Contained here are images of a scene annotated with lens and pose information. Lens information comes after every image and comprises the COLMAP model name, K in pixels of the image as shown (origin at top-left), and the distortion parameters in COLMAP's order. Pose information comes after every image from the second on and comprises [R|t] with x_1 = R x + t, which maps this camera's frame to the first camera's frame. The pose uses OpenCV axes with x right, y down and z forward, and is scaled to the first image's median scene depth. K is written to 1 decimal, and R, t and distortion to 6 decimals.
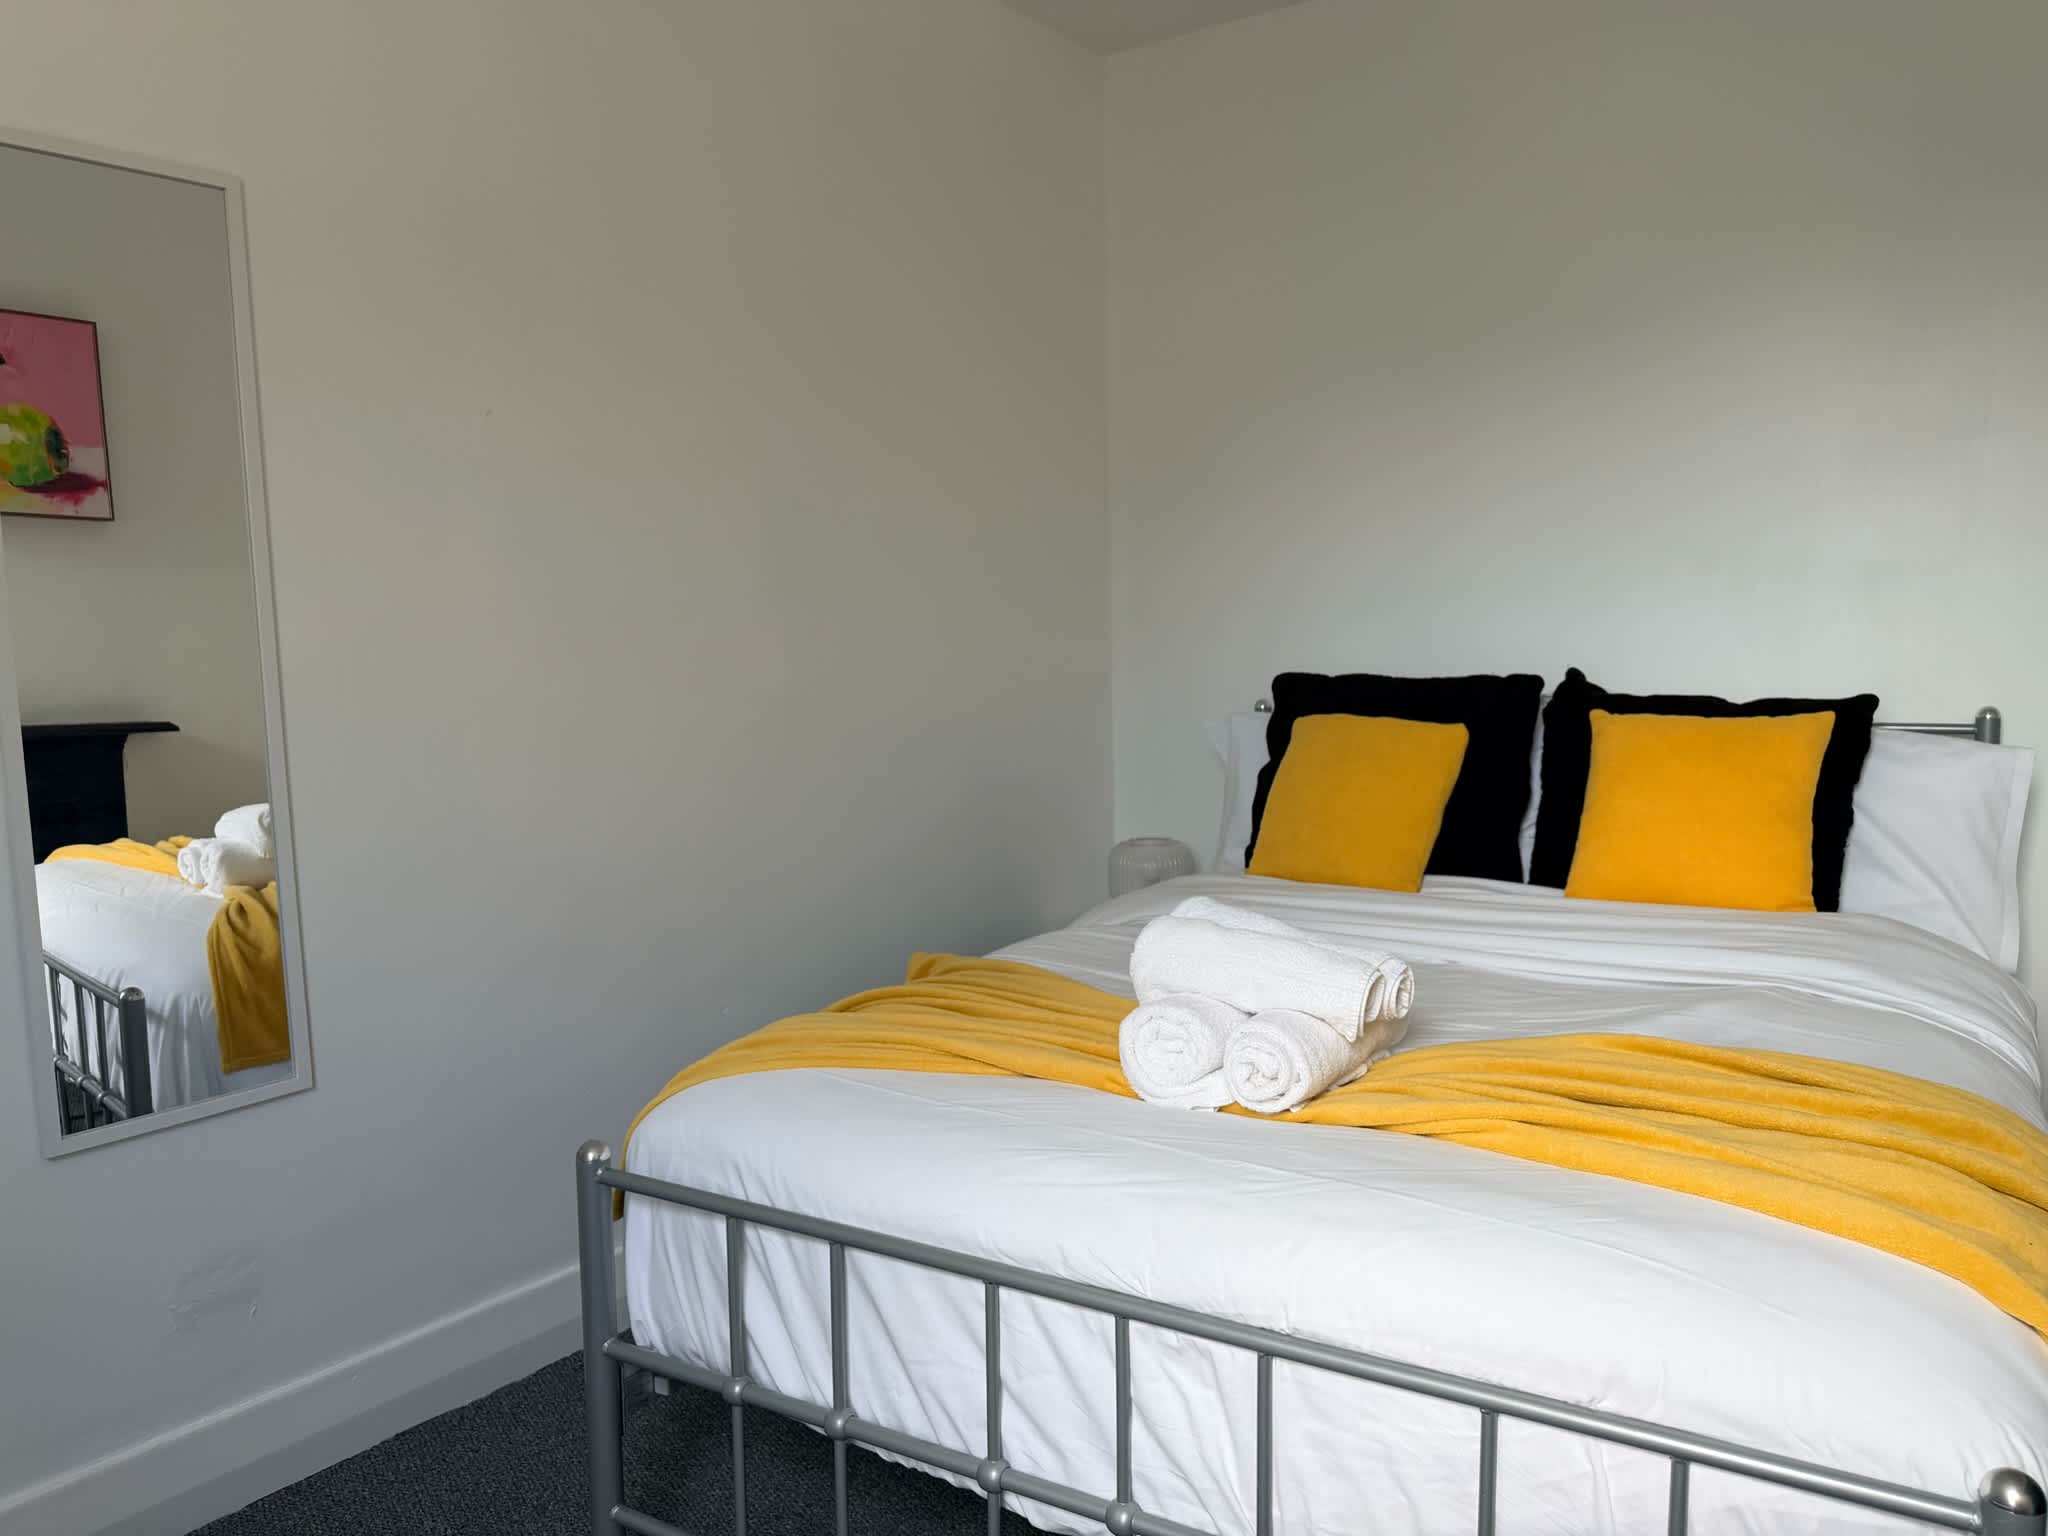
lens RADIAL K [[1420.8, 0, 1024.0], [0, 1420.8, 768.0], [0, 0, 1]] dist [0.029817, -0.045024]
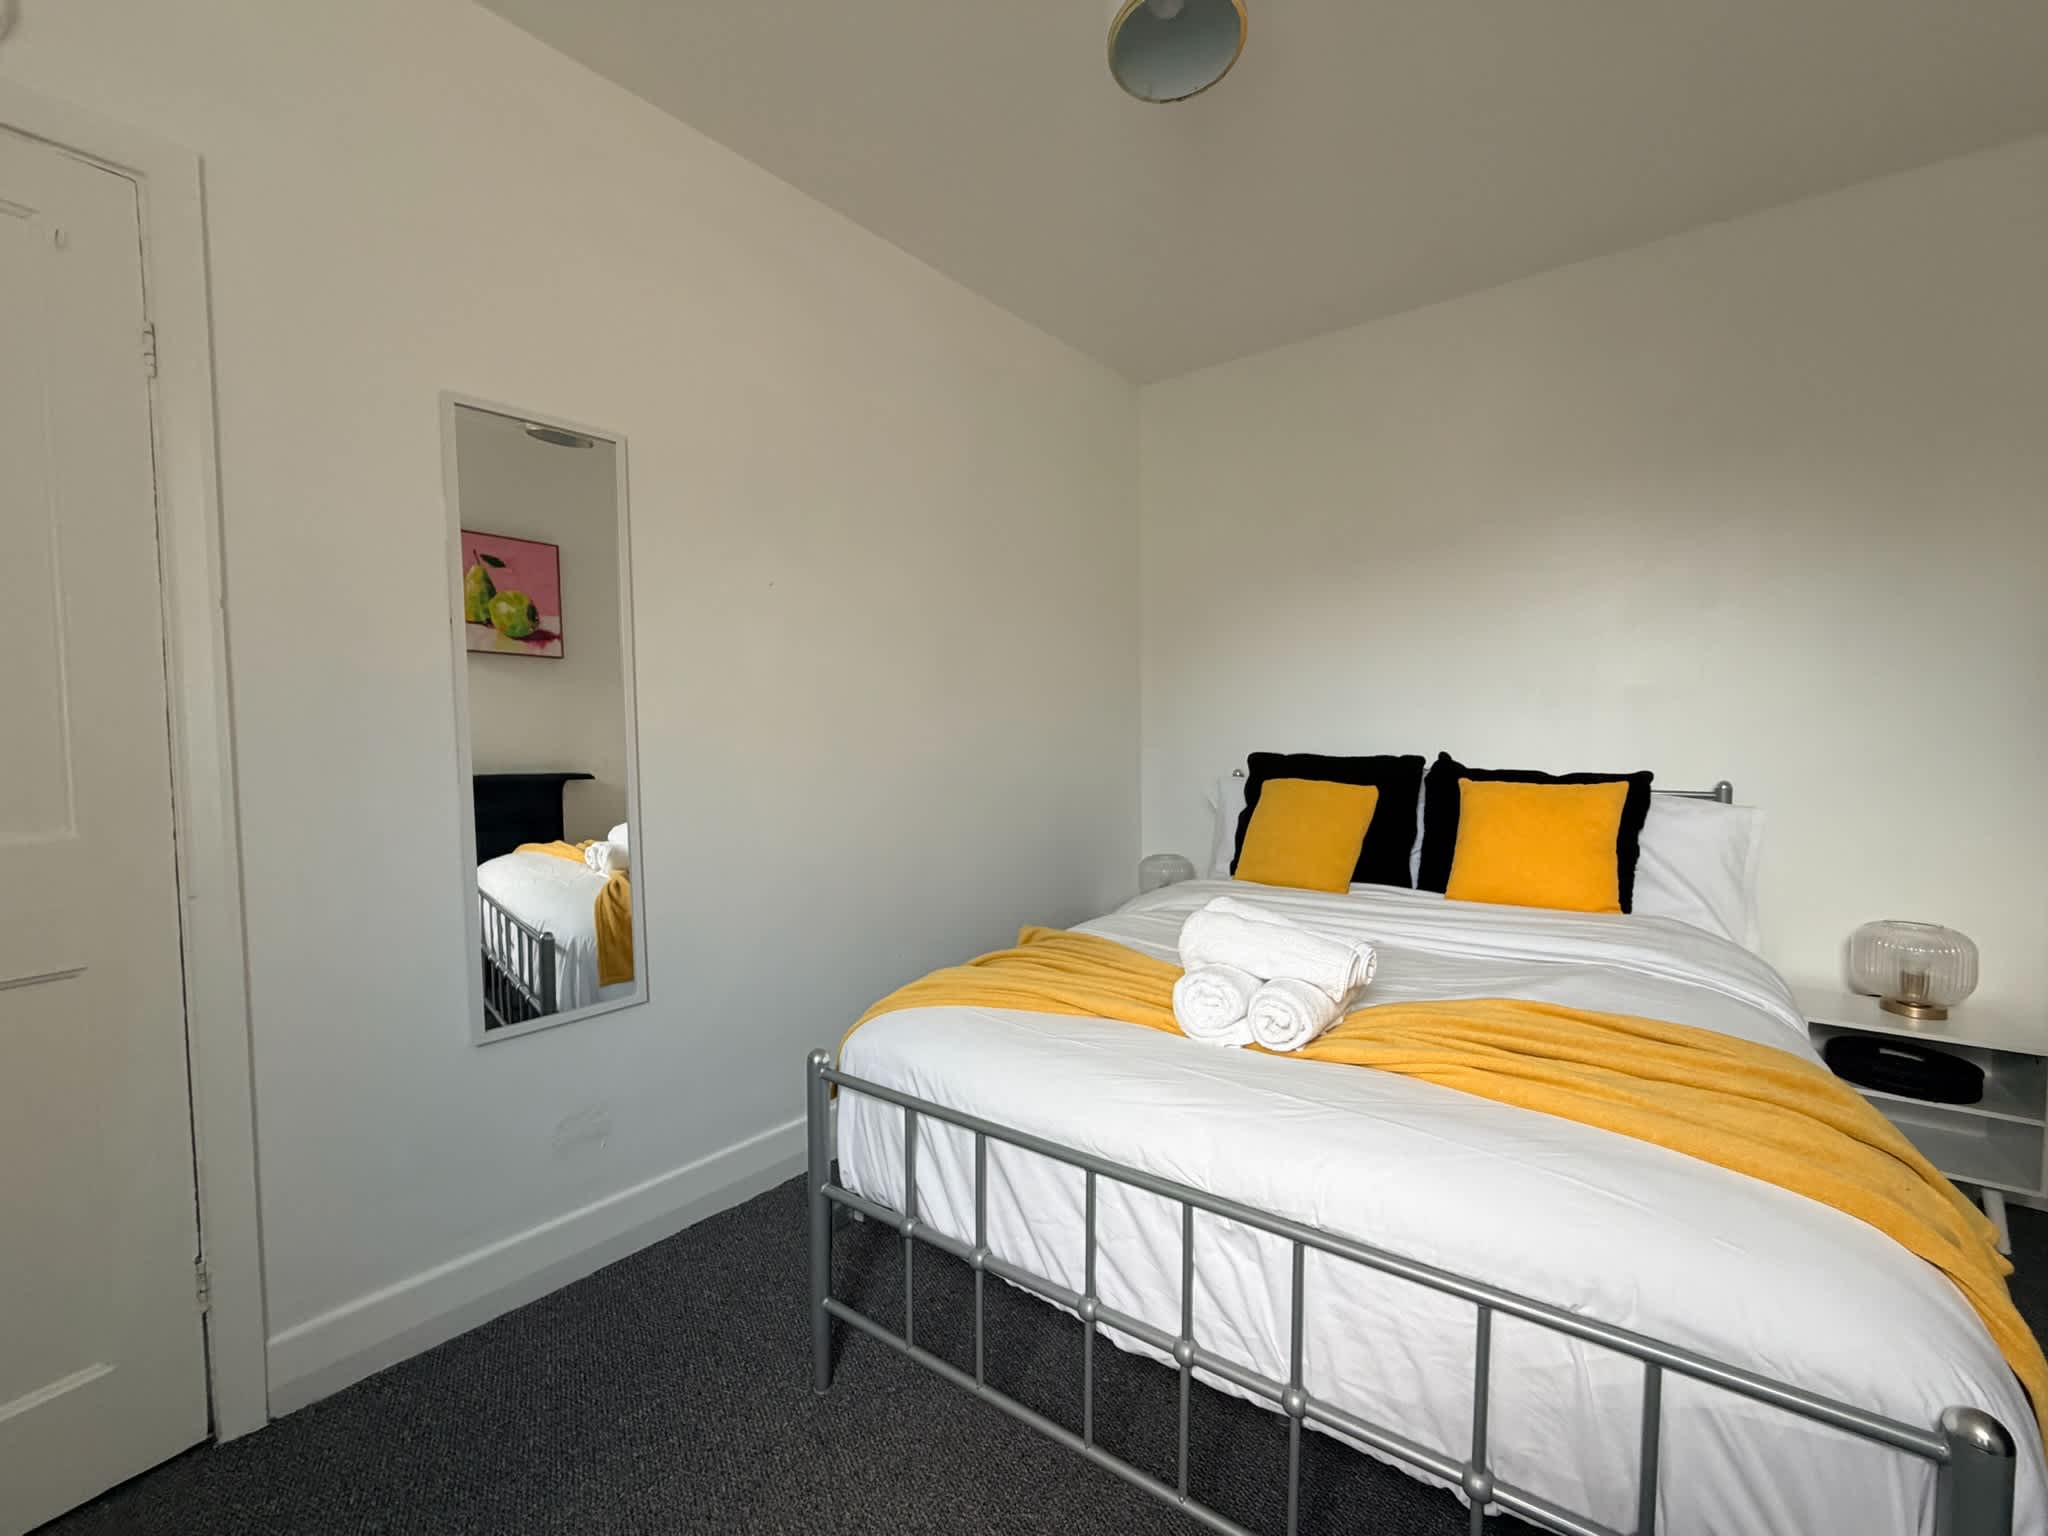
lens RADIAL K [[803.0, 0, 1024.0], [0, 803.0, 768.0], [0, 0, 1]] dist [-0.012813, 0.005723]
pose [[0.998298, 0.016021, -0.056079, -0.044334], [-0.018919, 0.998492, -0.051540, 0.003357], [0.055169, 0.052513, 0.997095, 0.158950]]
